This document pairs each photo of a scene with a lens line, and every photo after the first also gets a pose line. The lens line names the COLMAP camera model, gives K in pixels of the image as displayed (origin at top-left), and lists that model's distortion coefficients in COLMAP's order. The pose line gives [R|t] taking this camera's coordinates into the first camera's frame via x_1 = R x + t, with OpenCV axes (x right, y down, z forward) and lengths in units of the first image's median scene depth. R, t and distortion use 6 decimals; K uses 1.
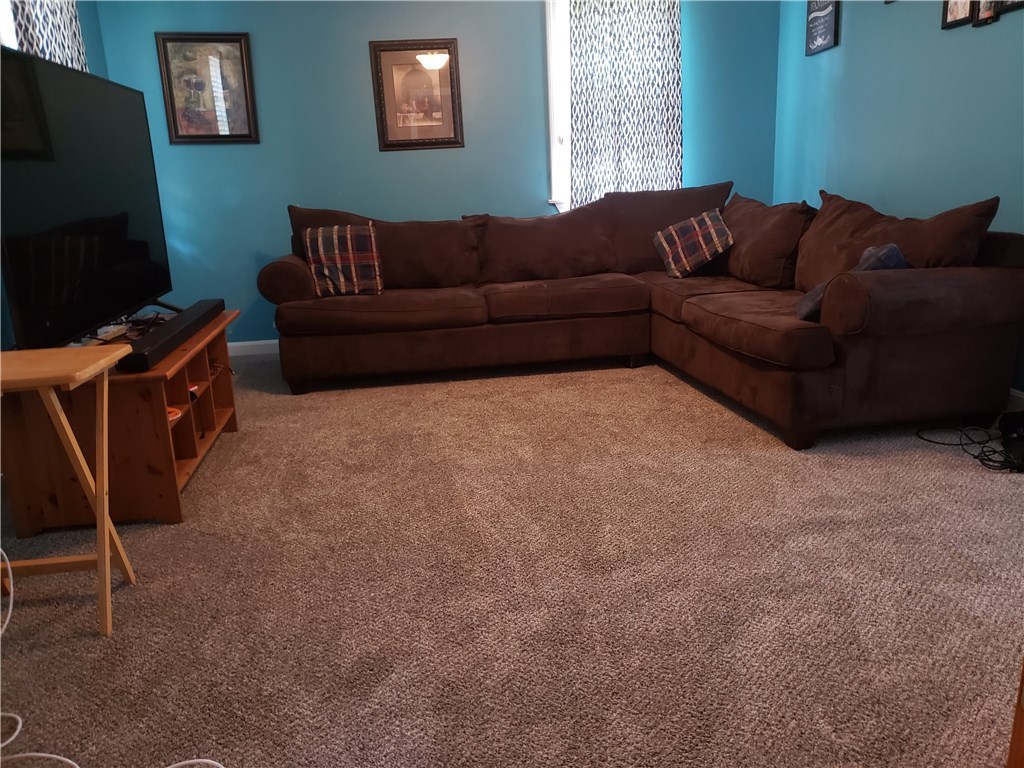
lens RADIAL K [[767.3, 0, 513.6], [0, 767.3, 333.9], [0, 0, 1]] dist [0.087073, 0.001143]
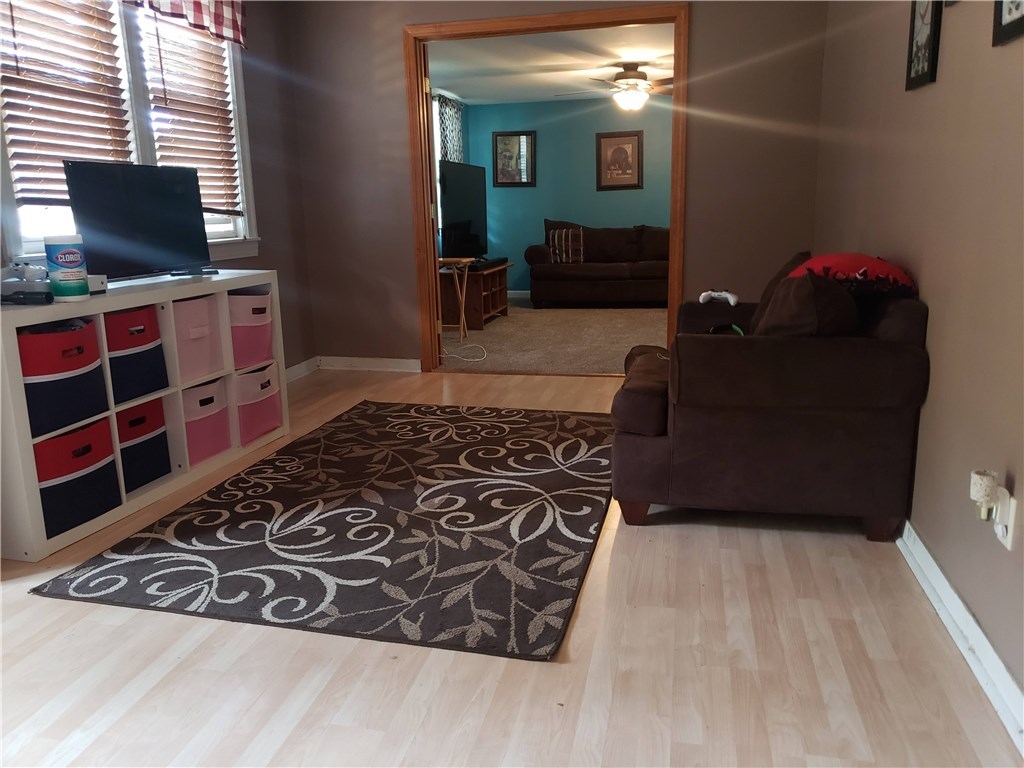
lens RADIAL K [[763.7, 0, 509.1], [0, 763.7, 380.9], [0, 0, 1]] dist [-0.004695, 0.006082]
pose [[0.928023, 0.097168, -0.359628, 0.346061], [-0.093854, 0.995228, 0.026711, 0.190373], [0.360508, 0.008964, 0.932713, -0.792737]]
